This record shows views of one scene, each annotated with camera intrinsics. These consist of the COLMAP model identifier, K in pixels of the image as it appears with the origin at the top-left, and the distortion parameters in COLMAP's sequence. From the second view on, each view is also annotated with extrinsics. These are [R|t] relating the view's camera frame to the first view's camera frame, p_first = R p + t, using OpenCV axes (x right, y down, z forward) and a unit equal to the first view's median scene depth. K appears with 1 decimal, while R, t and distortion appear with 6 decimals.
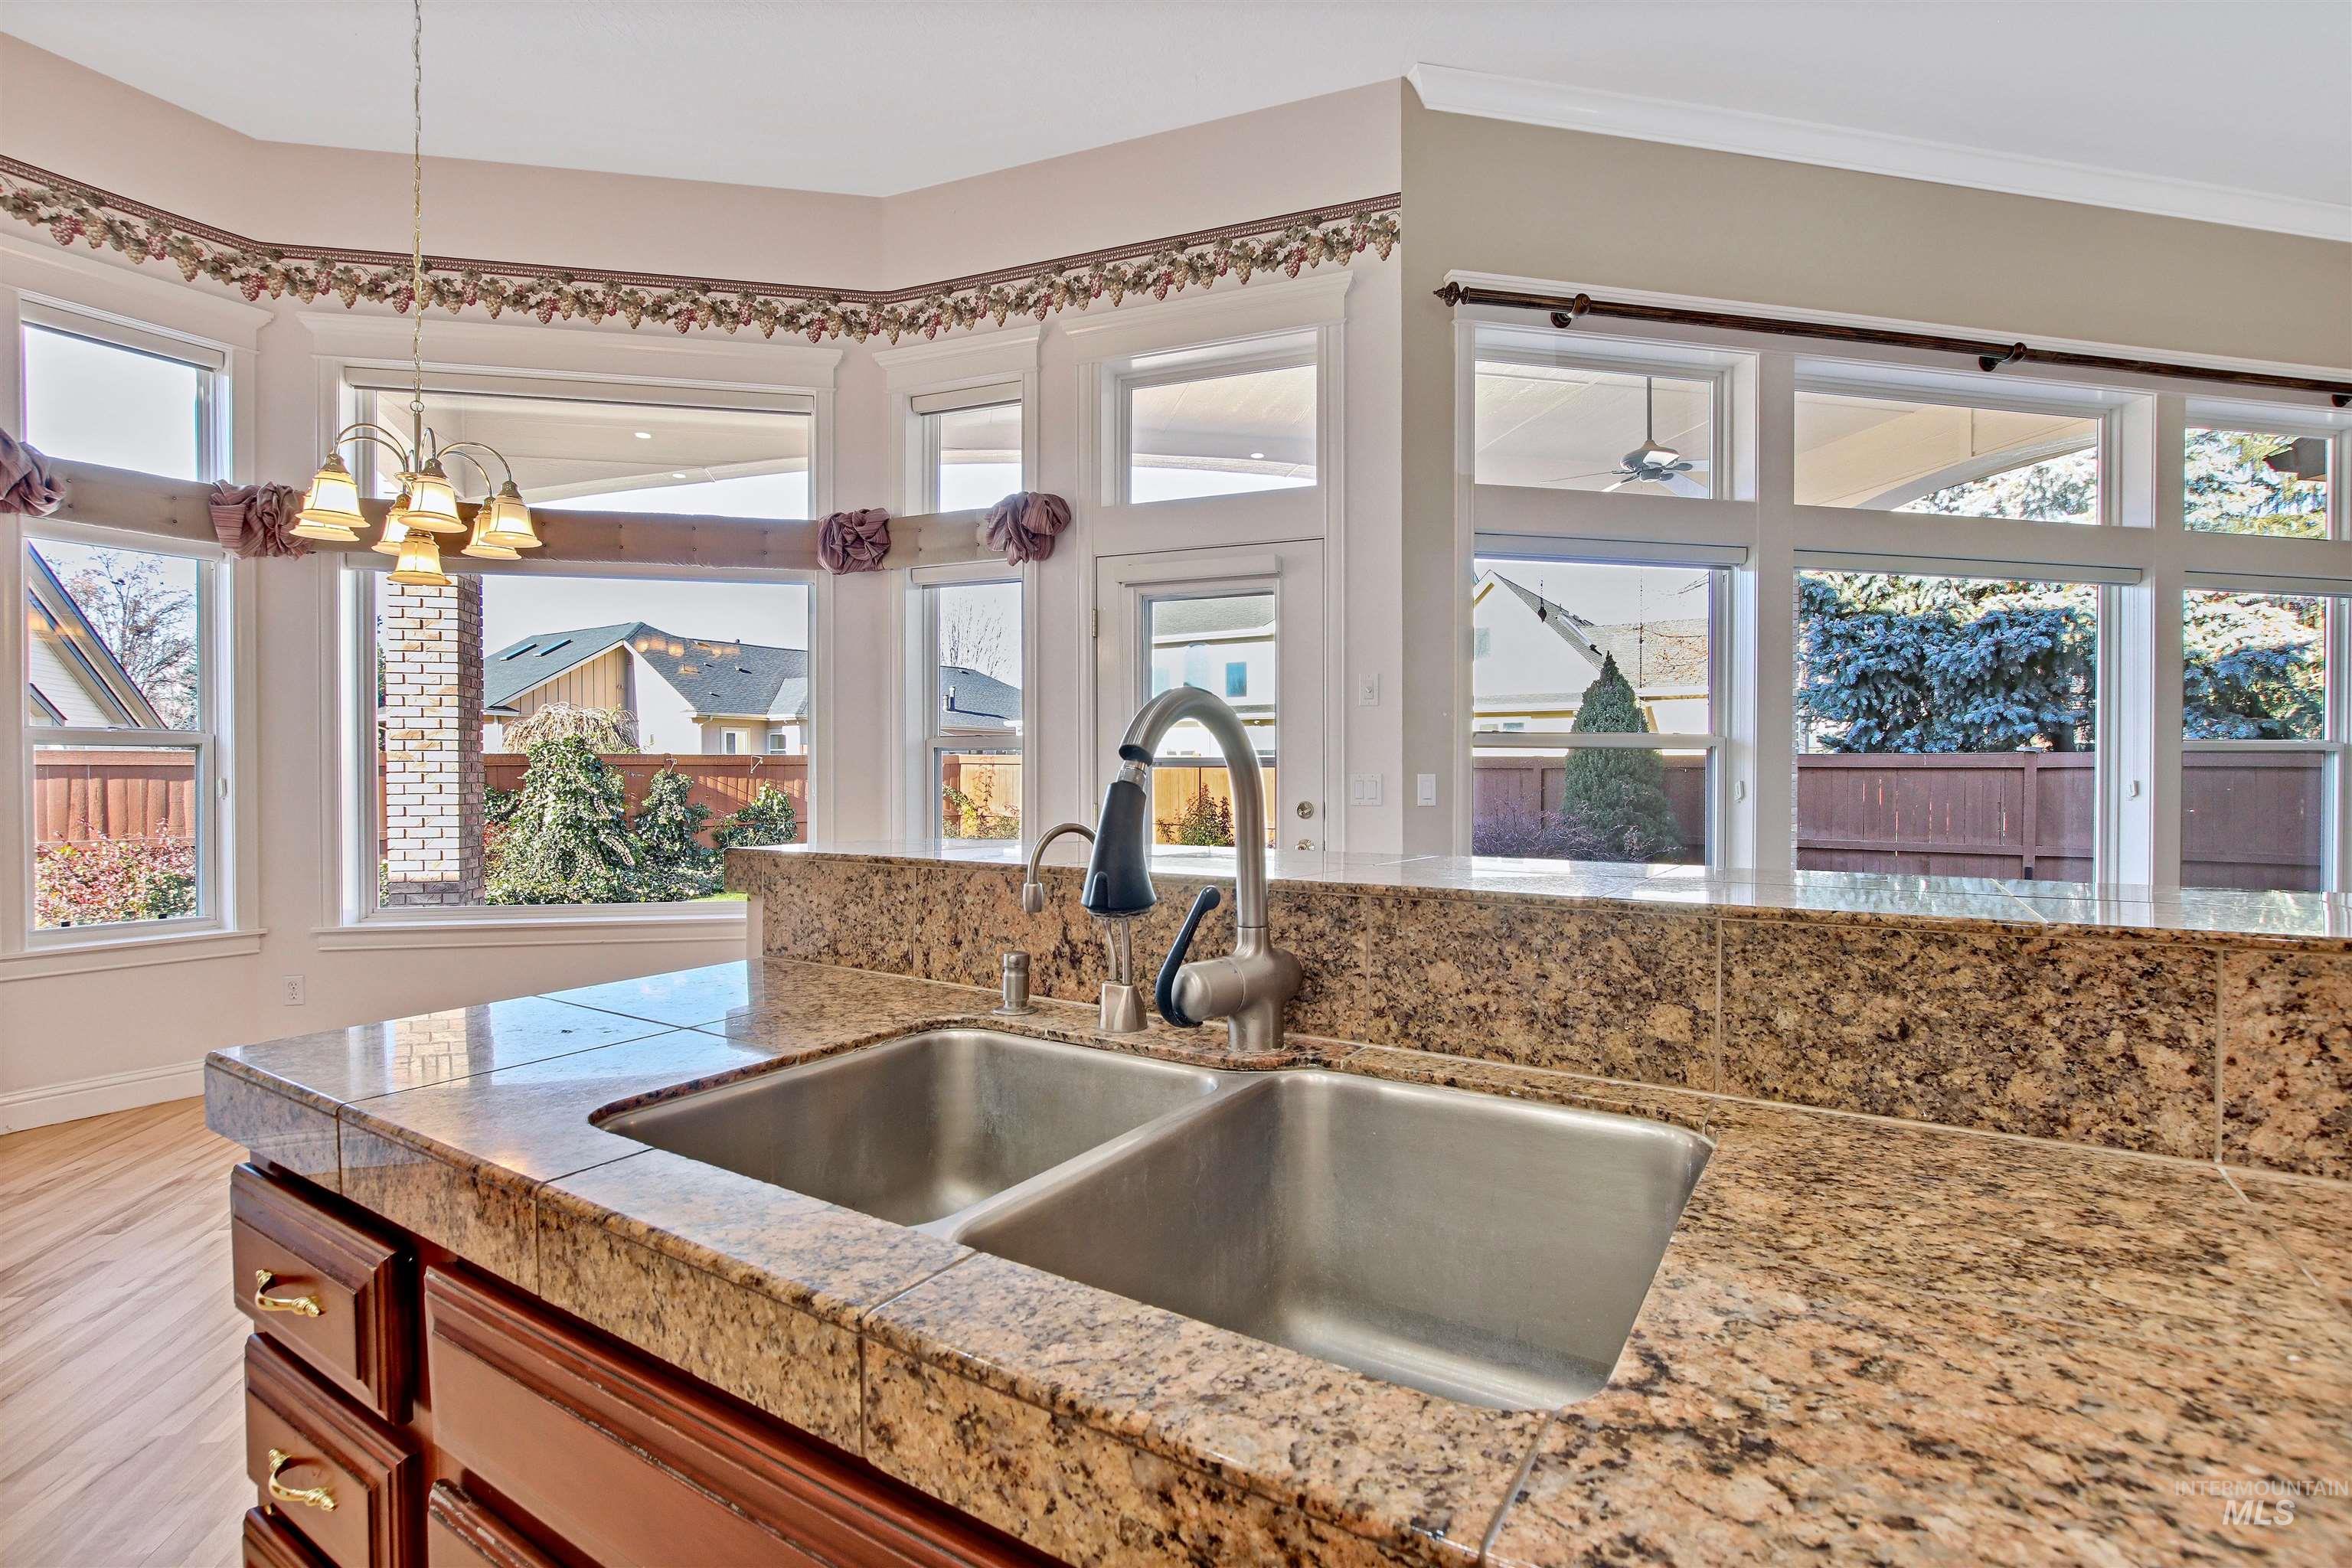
lens RADIAL K [[1068.8, 0, 1188.2], [0, 1068.8, 782.5], [0, 0, 1]] dist [-0.011191, 0.000407]
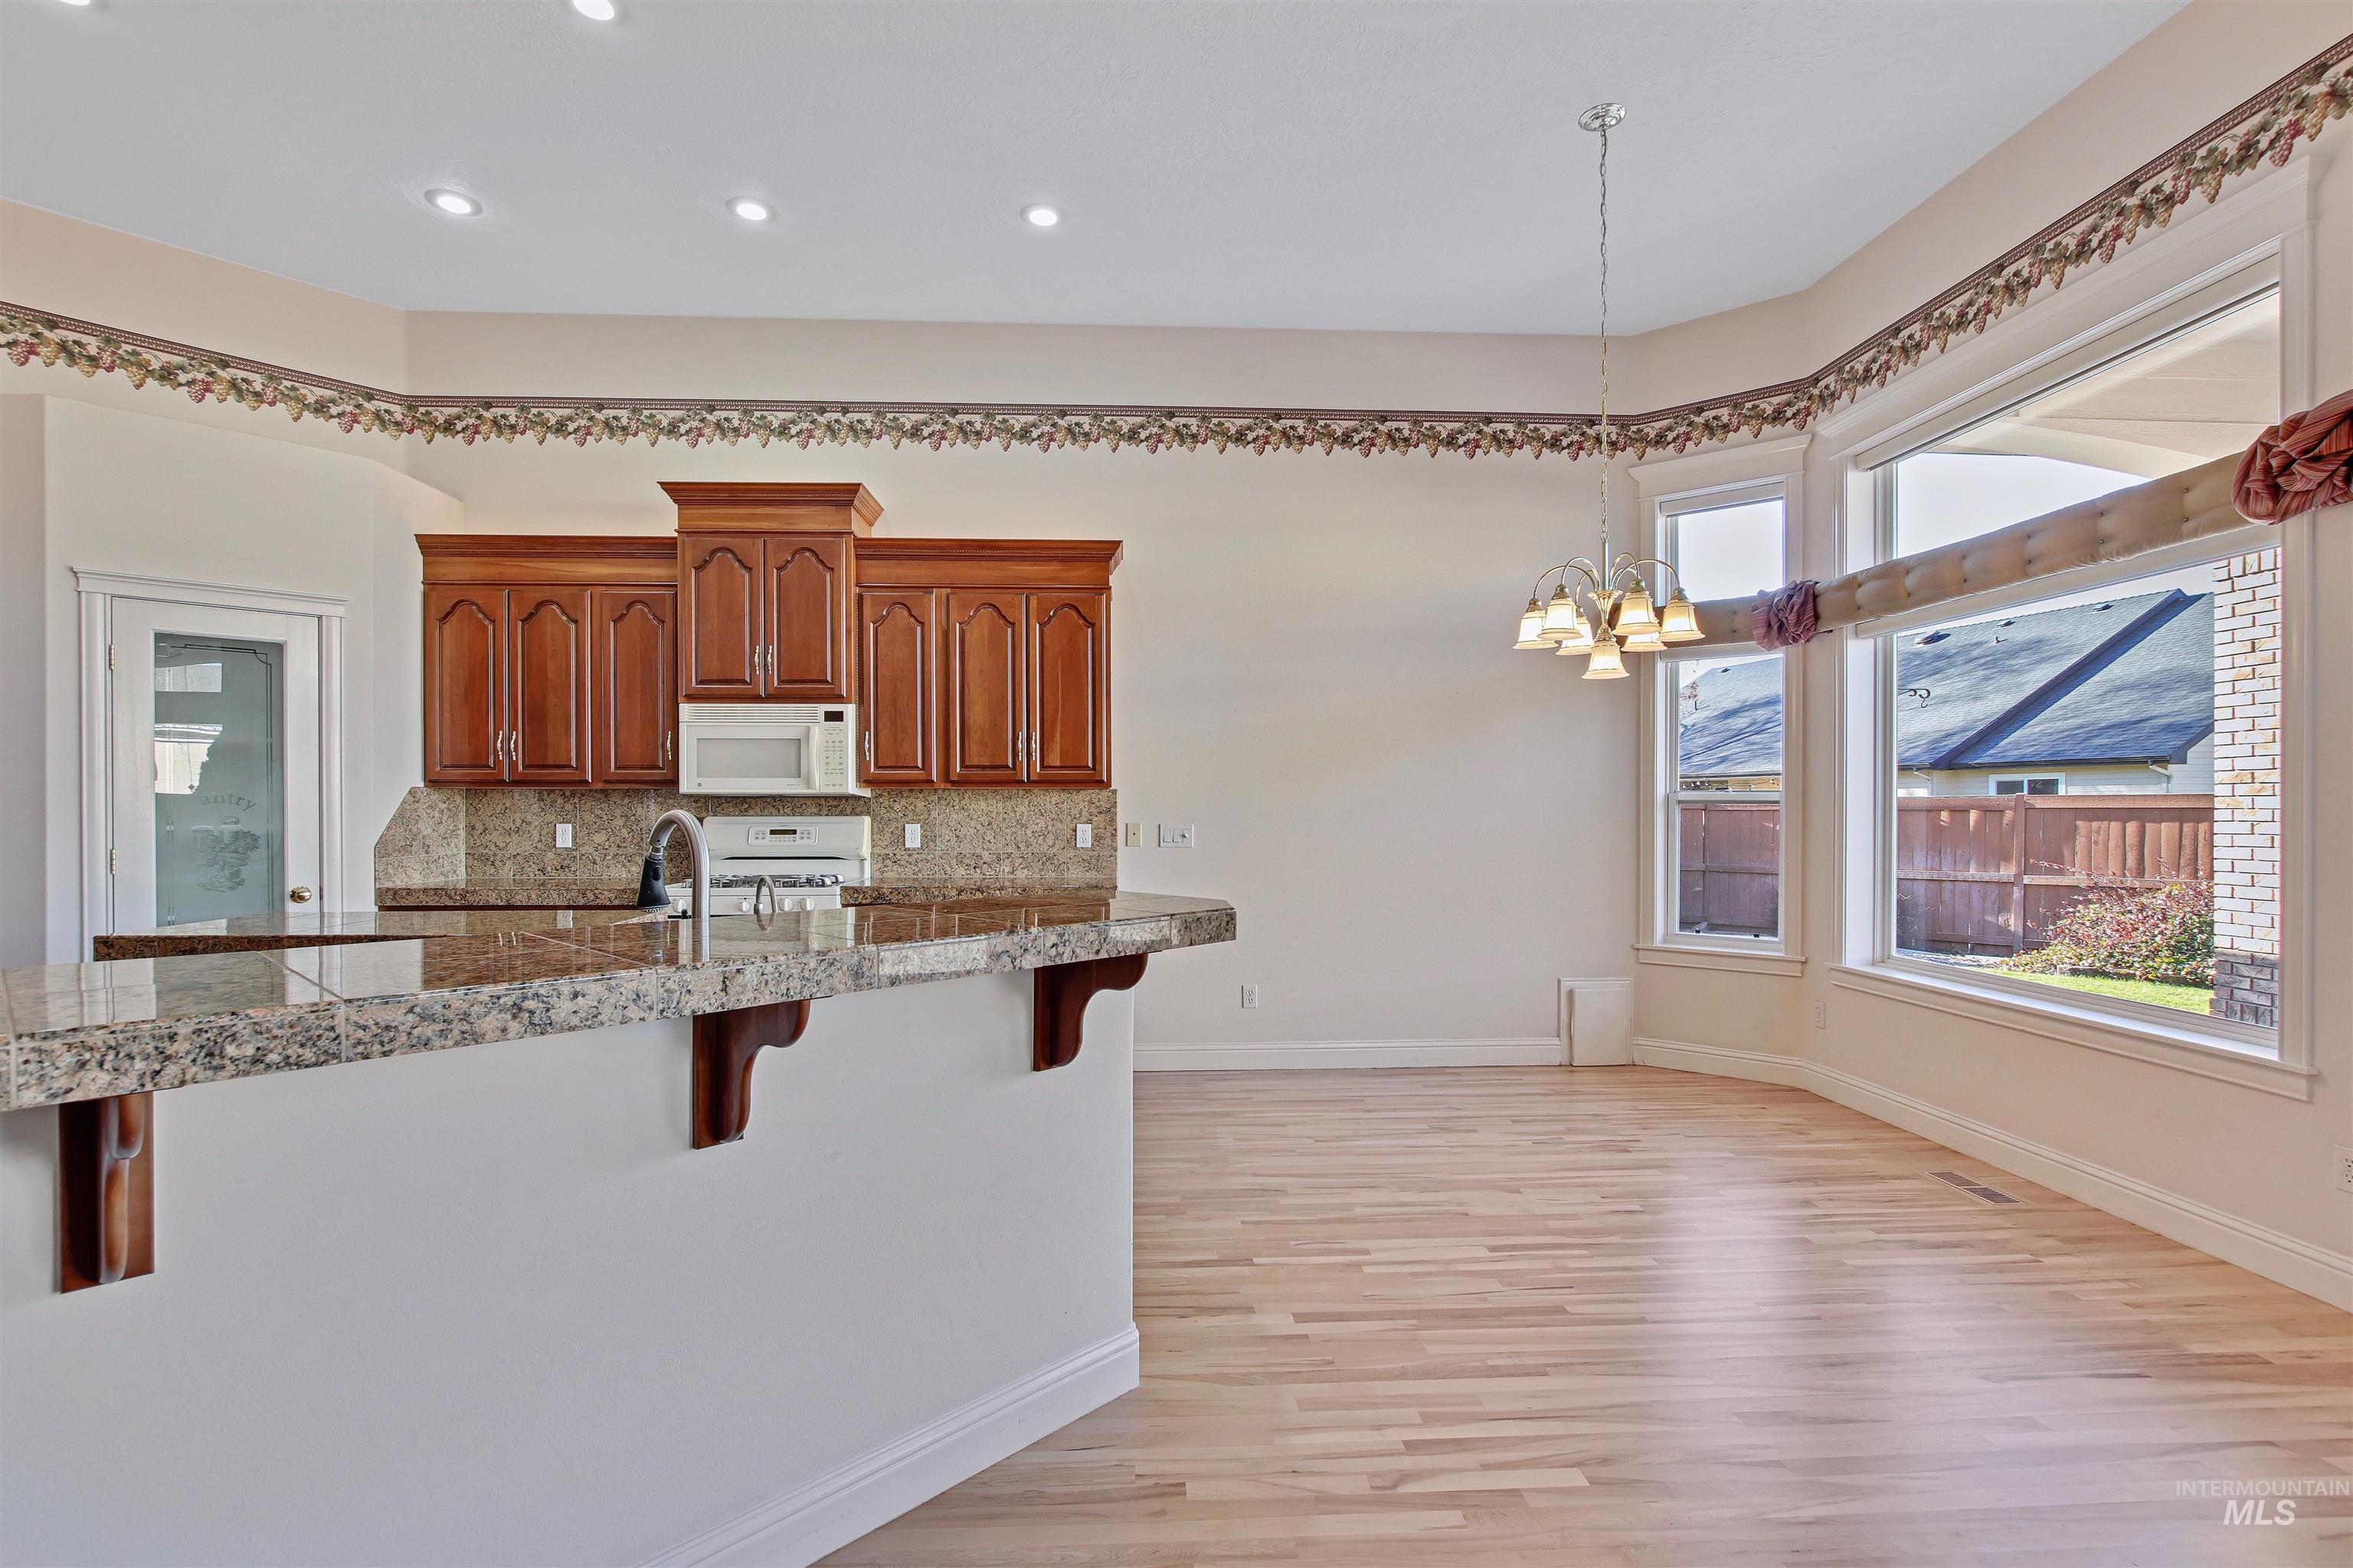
lens RADIAL K [[1100.2, 0, 1187.8], [0, 1100.2, 811.5], [0, 0, 1]] dist [-0.011611, 0.000881]
pose [[-0.152483, 0.002624, -0.988303, 0.442837], [-0.008715, 0.999954, 0.004000, -0.023168], [0.988268, 0.009223, -0.152453, 0.505012]]
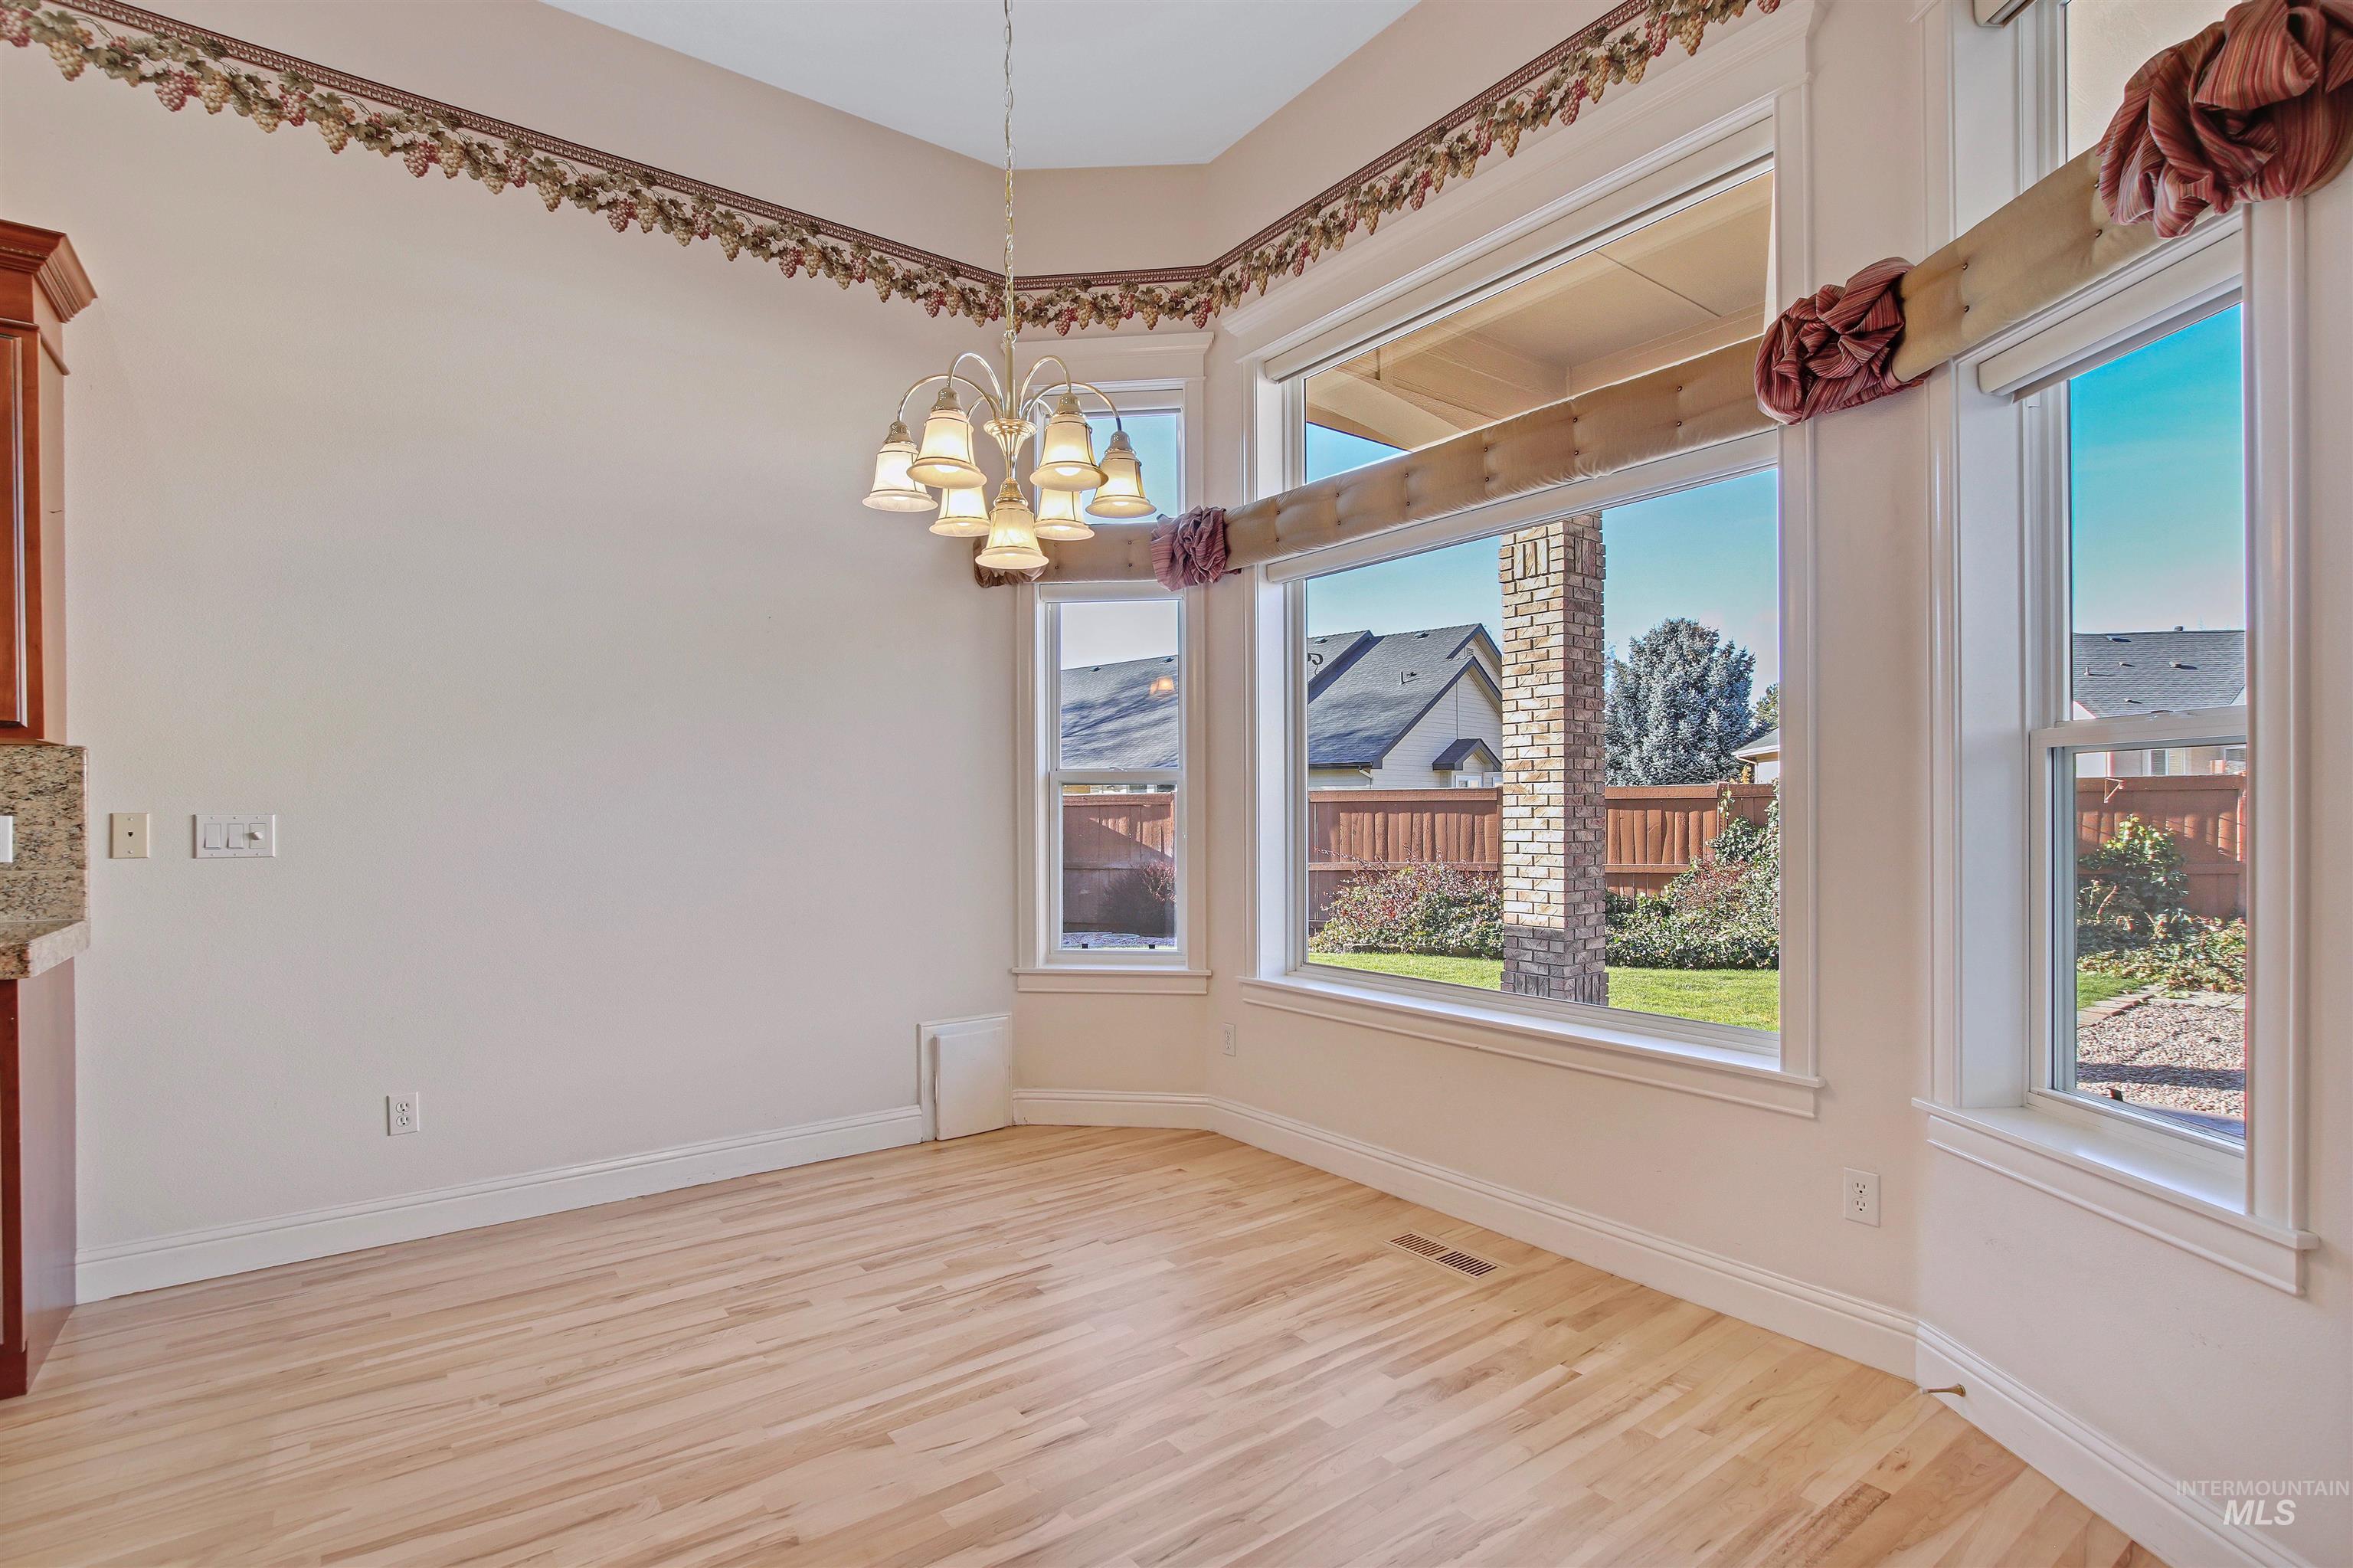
lens RADIAL K [[1109.9, 0, 1162.4], [0, 1109.9, 814.1], [0, 0, 1]] dist [-0.011913, 0.000643]
pose [[0.410046, 0.001007, -0.912064, 0.036861], [-0.001782, 0.999998, 0.000303, -0.004424], [0.912063, 0.001501, 0.410047, 0.544130]]
